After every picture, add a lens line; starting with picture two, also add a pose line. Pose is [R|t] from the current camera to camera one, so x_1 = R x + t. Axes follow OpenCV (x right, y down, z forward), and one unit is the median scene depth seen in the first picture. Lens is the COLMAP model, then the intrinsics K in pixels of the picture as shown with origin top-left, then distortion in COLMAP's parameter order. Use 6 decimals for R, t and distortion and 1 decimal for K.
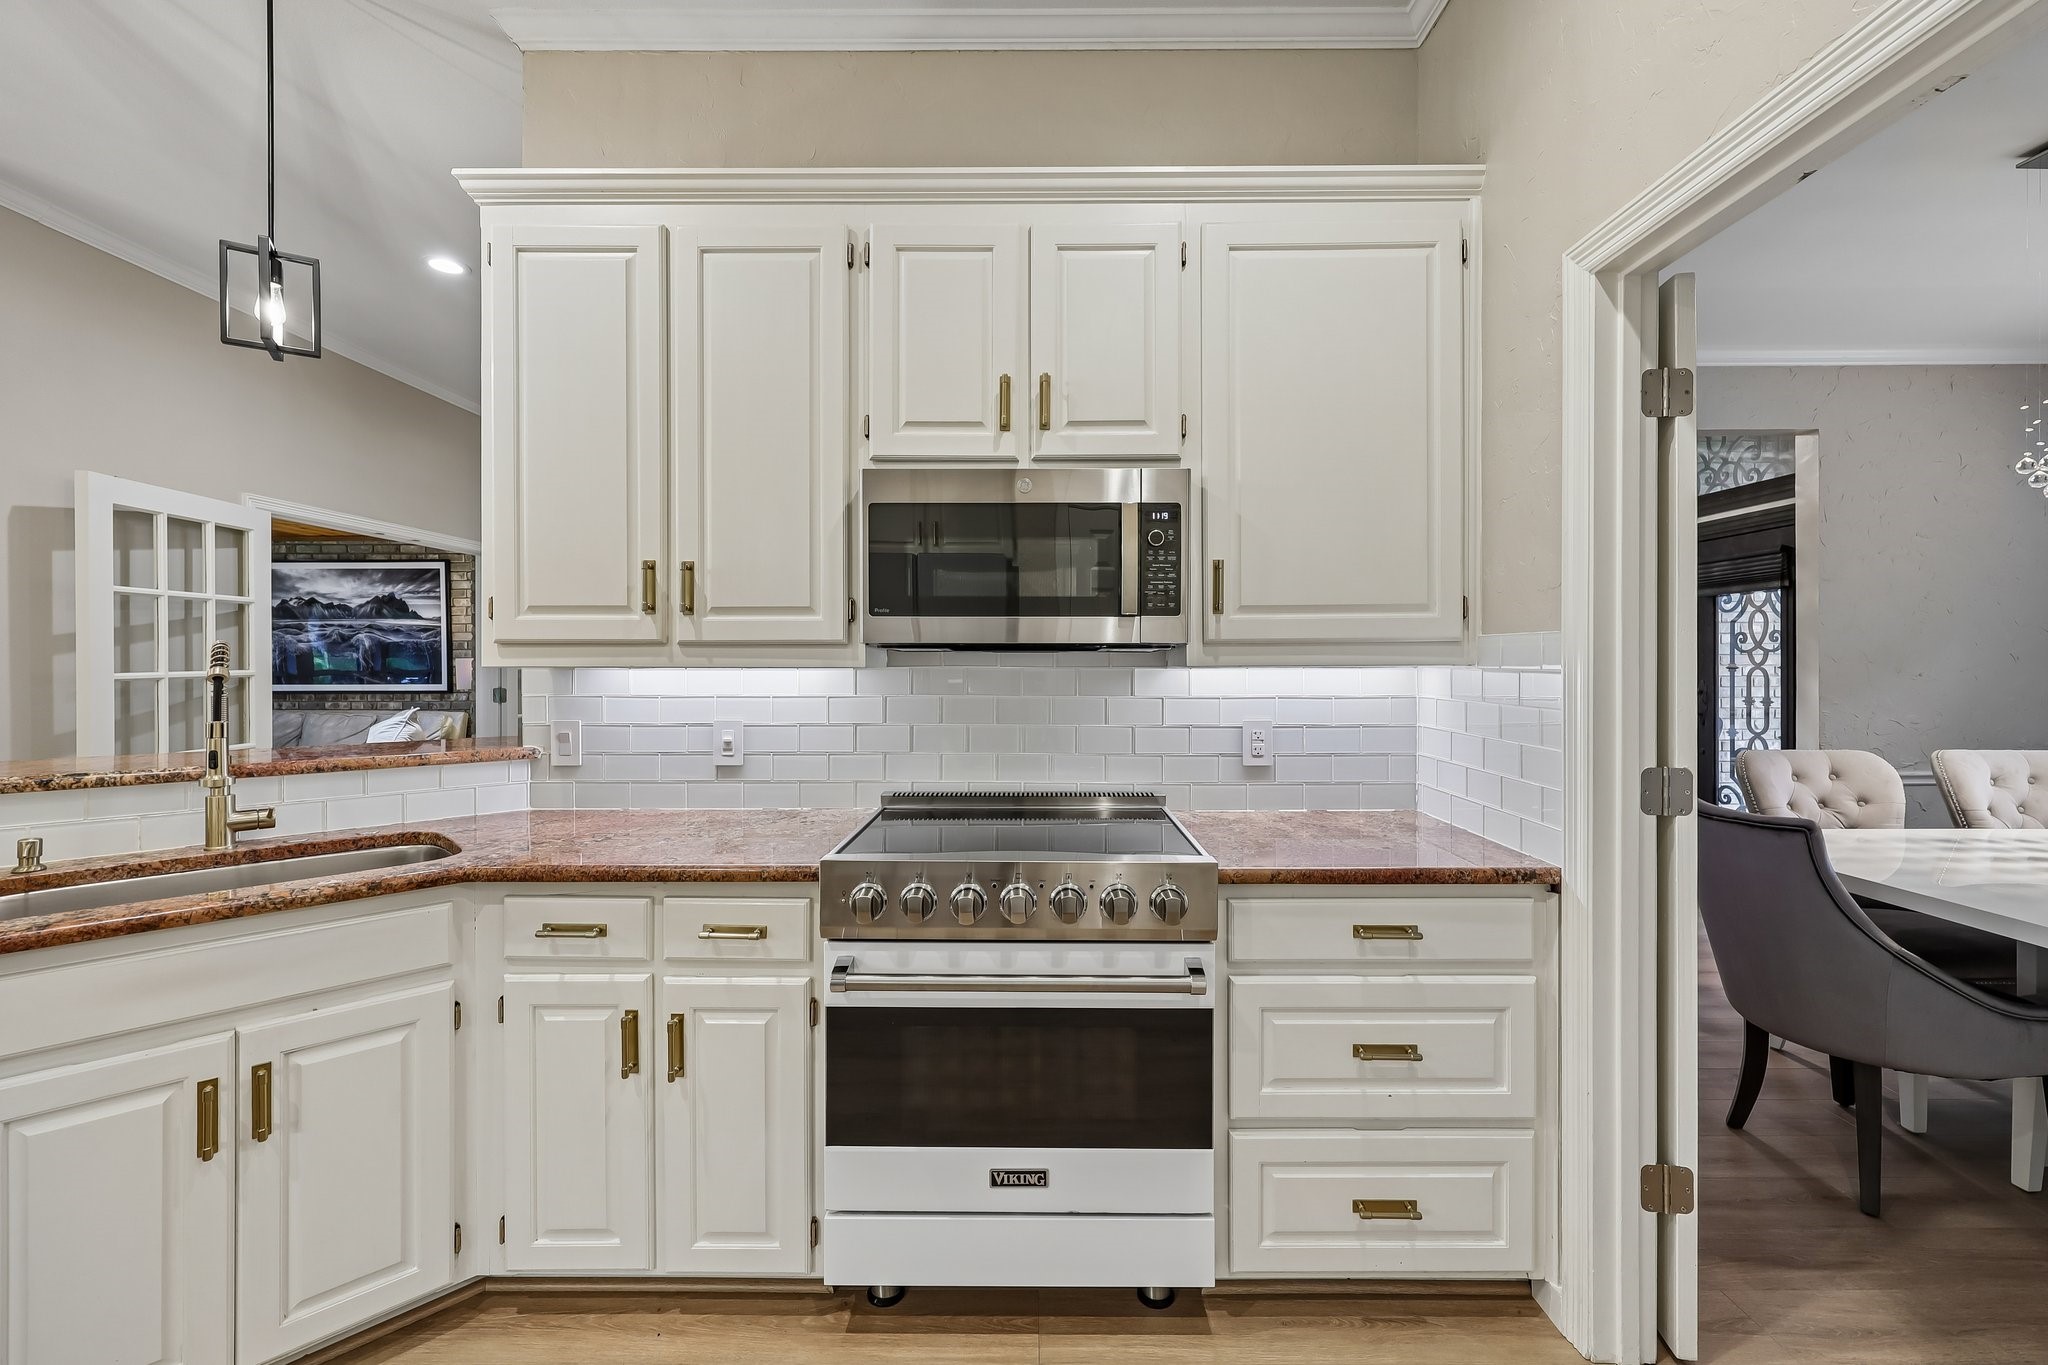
lens RADIAL K [[847.6, 0, 1032.3], [0, 847.6, 663.5], [0, 0, 1]] dist [-0.000090, 0.000394]
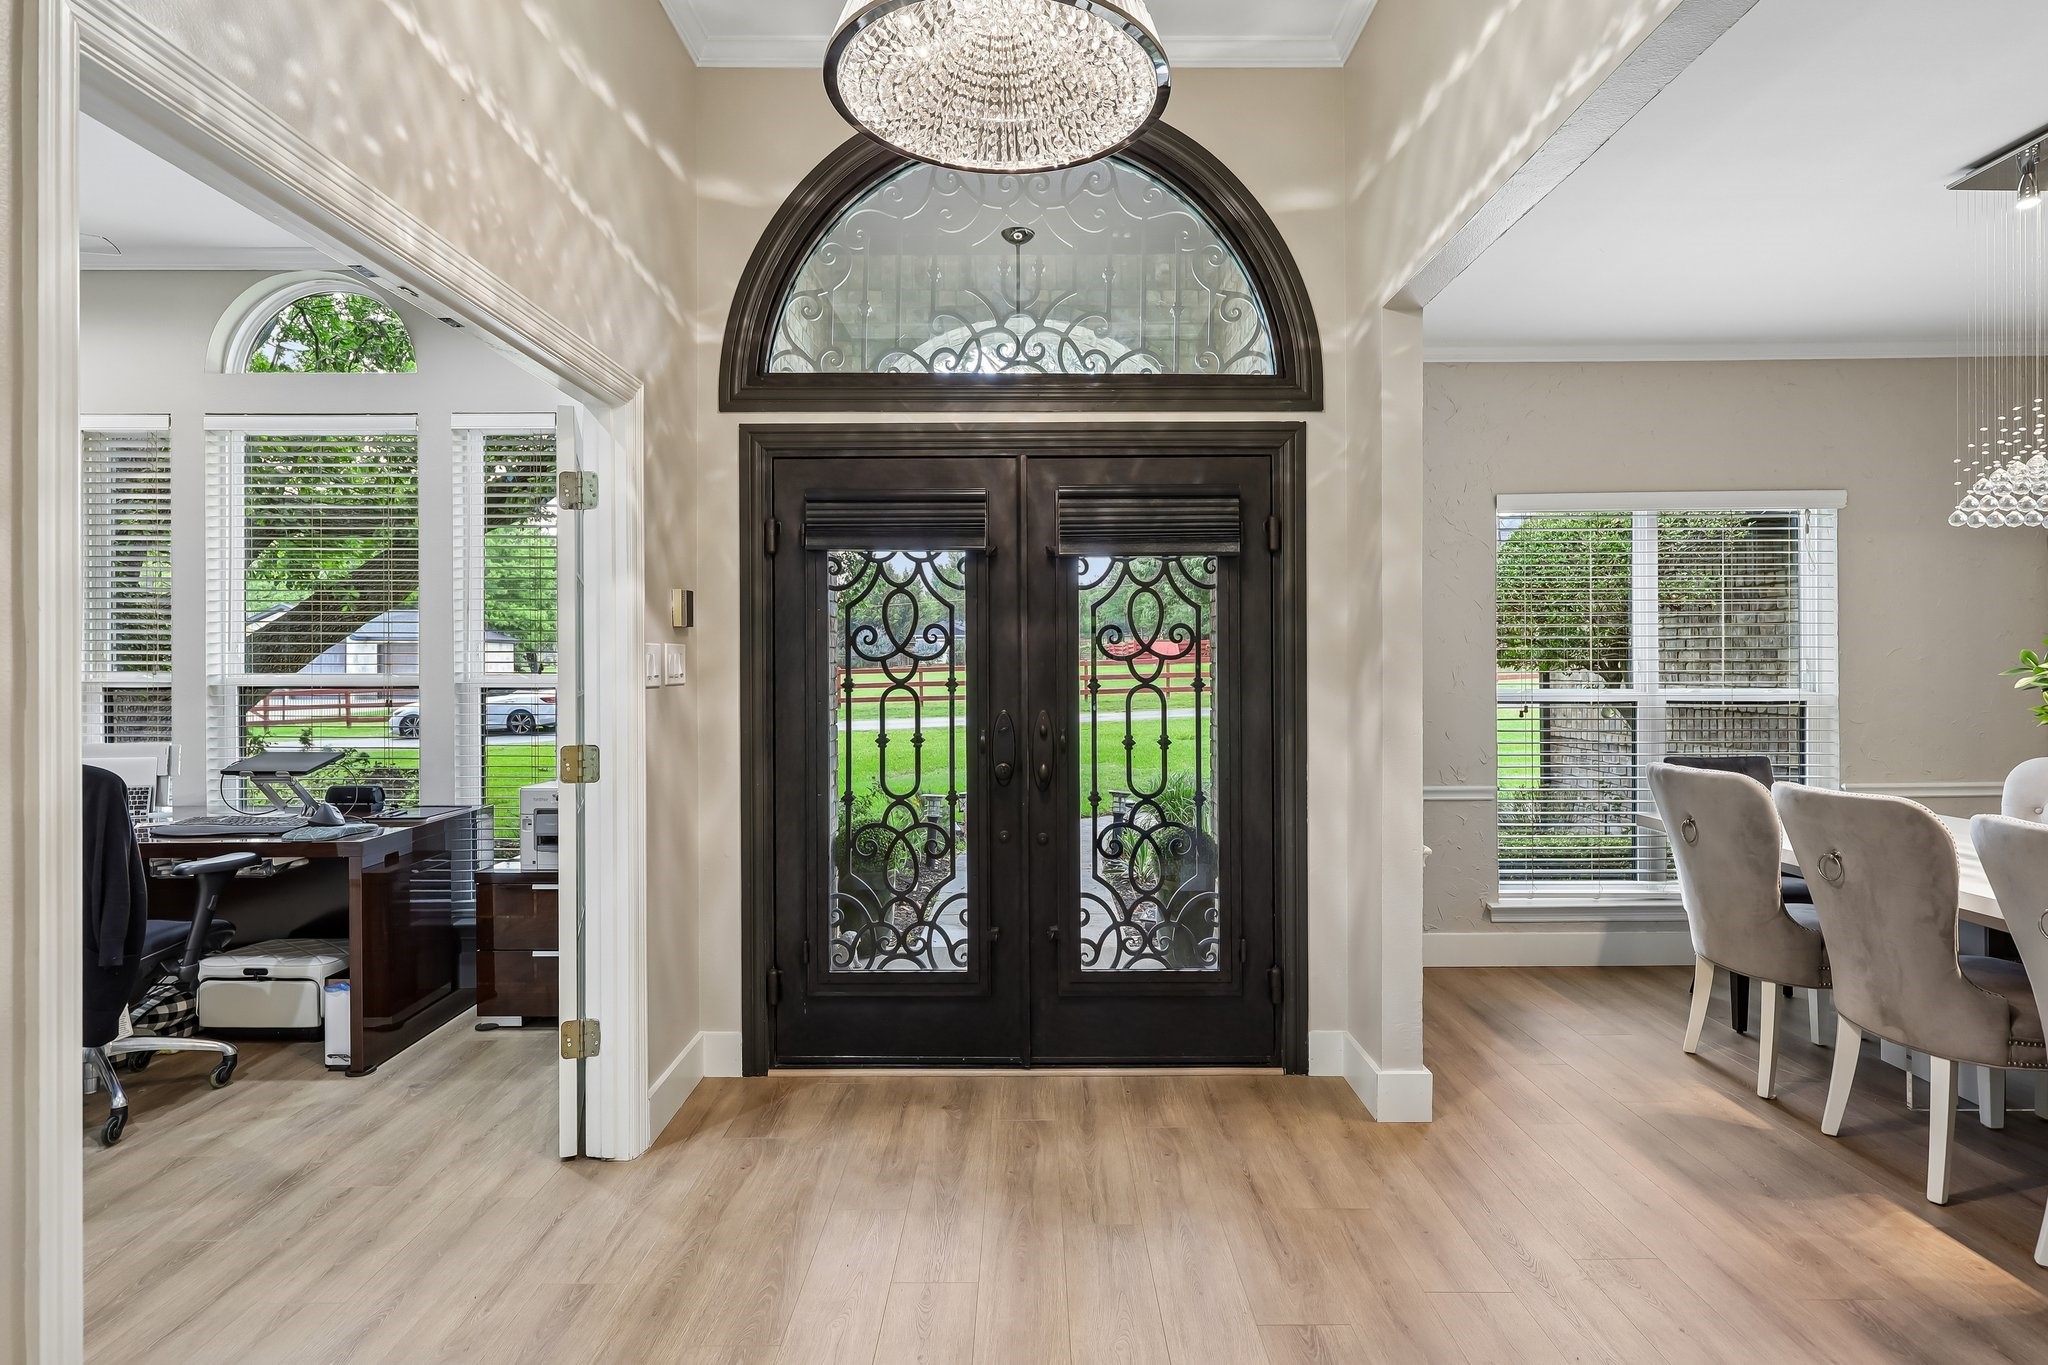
lens RADIAL K [[1045.0, 0, 1029.8], [0, 1045.0, 668.8], [0, 0, 1]] dist [0.001276, 0.001666]
pose [[-0.003333, -0.003646, 0.999988, 0.266816], [0.001603, 0.999992, 0.003652, -0.021225], [-0.999993, 0.001615, -0.003327, 2.440263]]
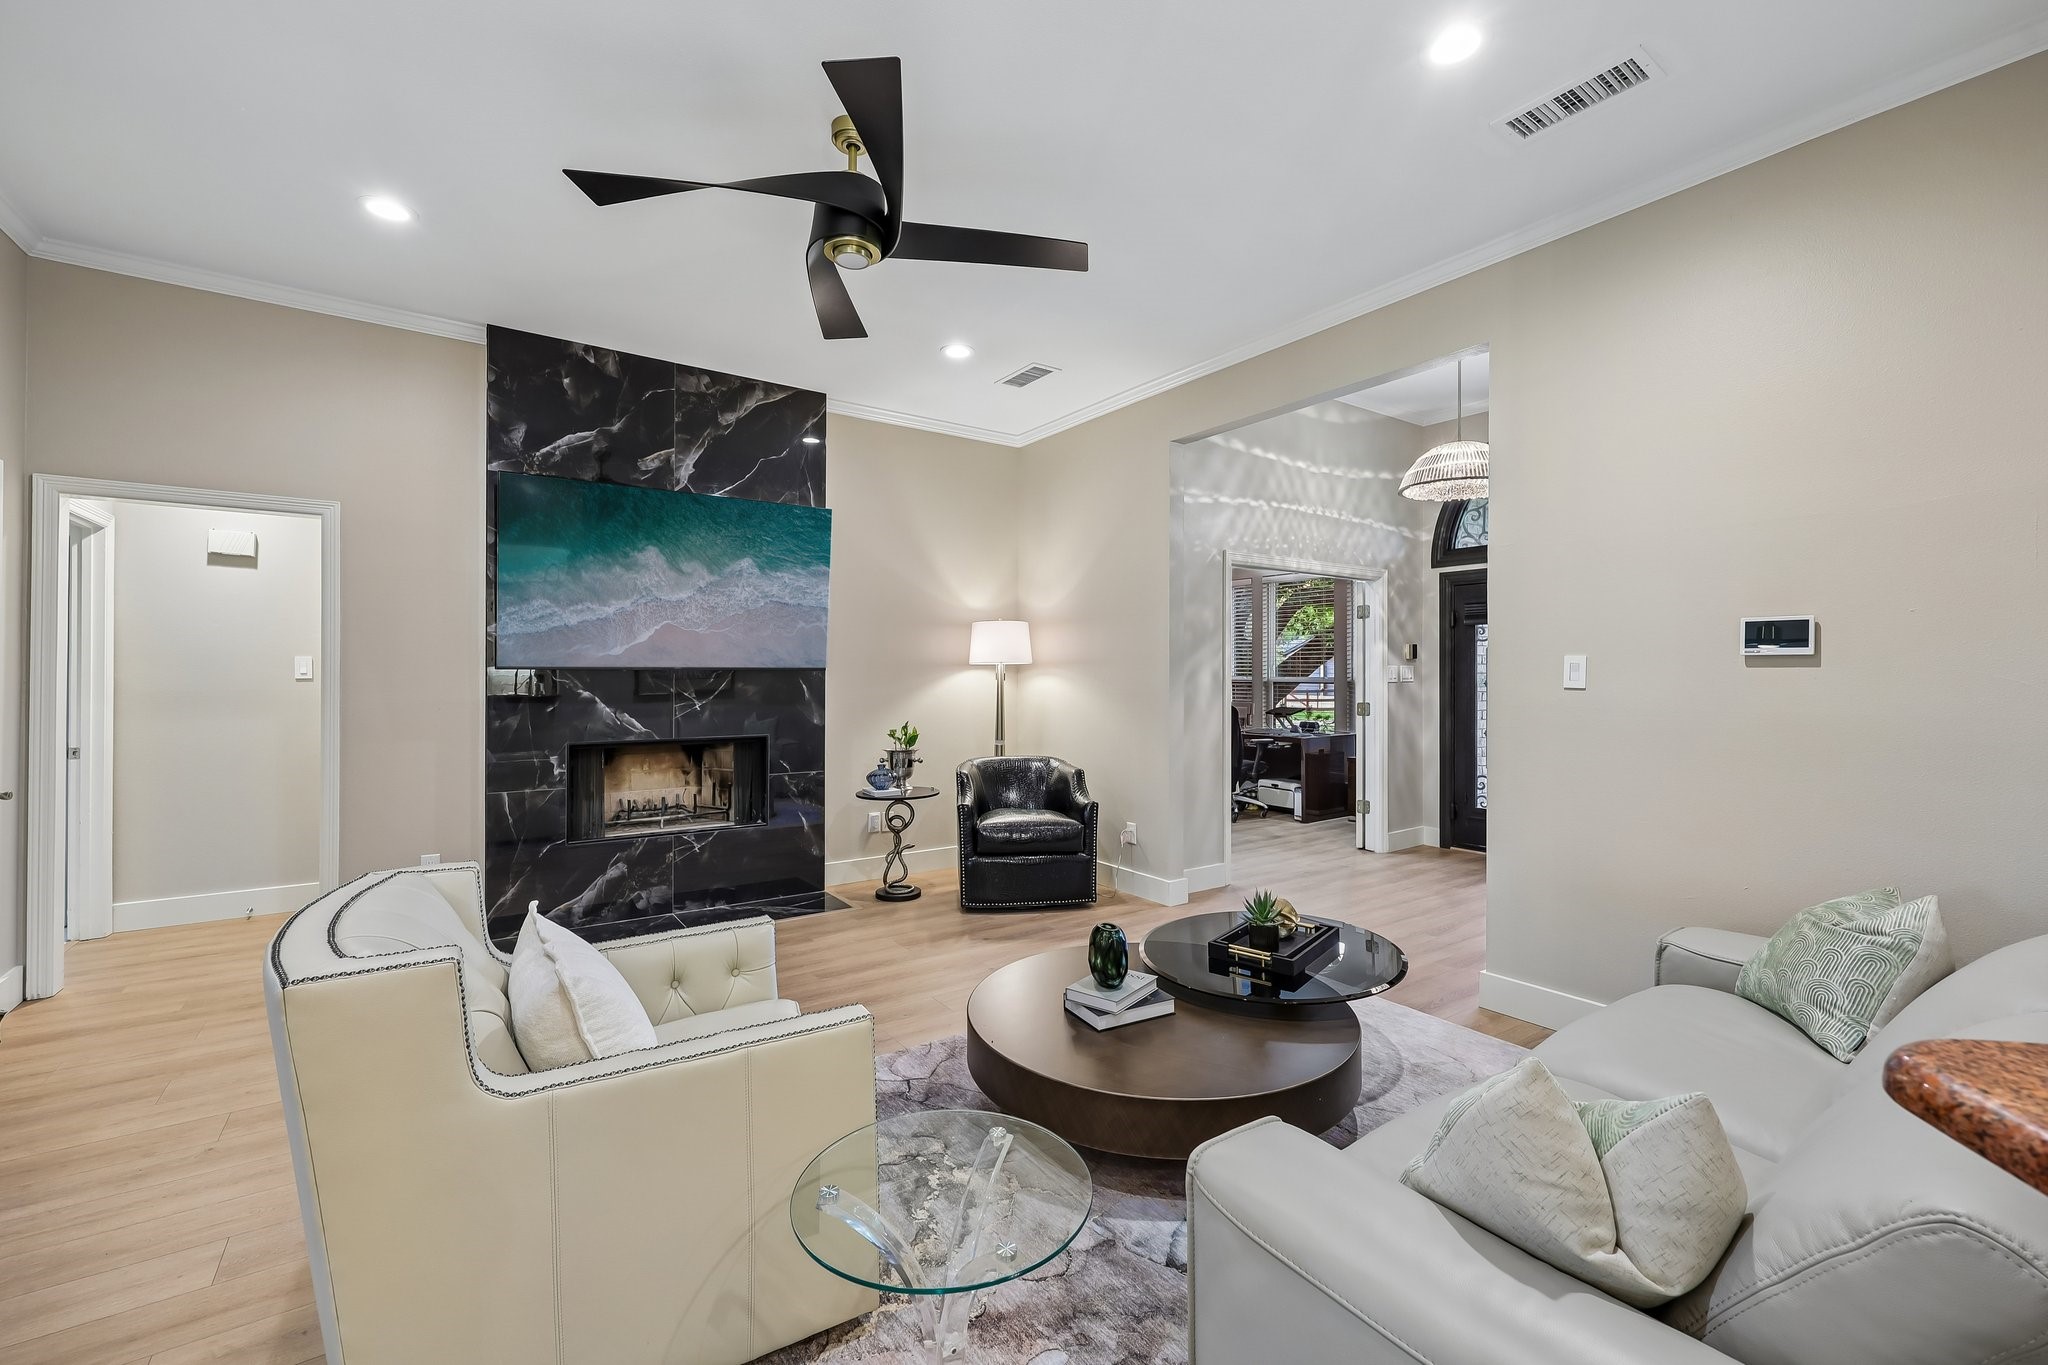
lens RADIAL K [[847.6, 0, 1028.9], [0, 847.6, 668.6], [0, 0, 1]] dist [-0.000090, 0.000394]
pose [[0.815905, 0.004997, 0.578164, -1.173659], [-0.002245, 0.999982, -0.005474, -0.022823], [-0.578182, 0.003169, 0.815902, 1.188389]]
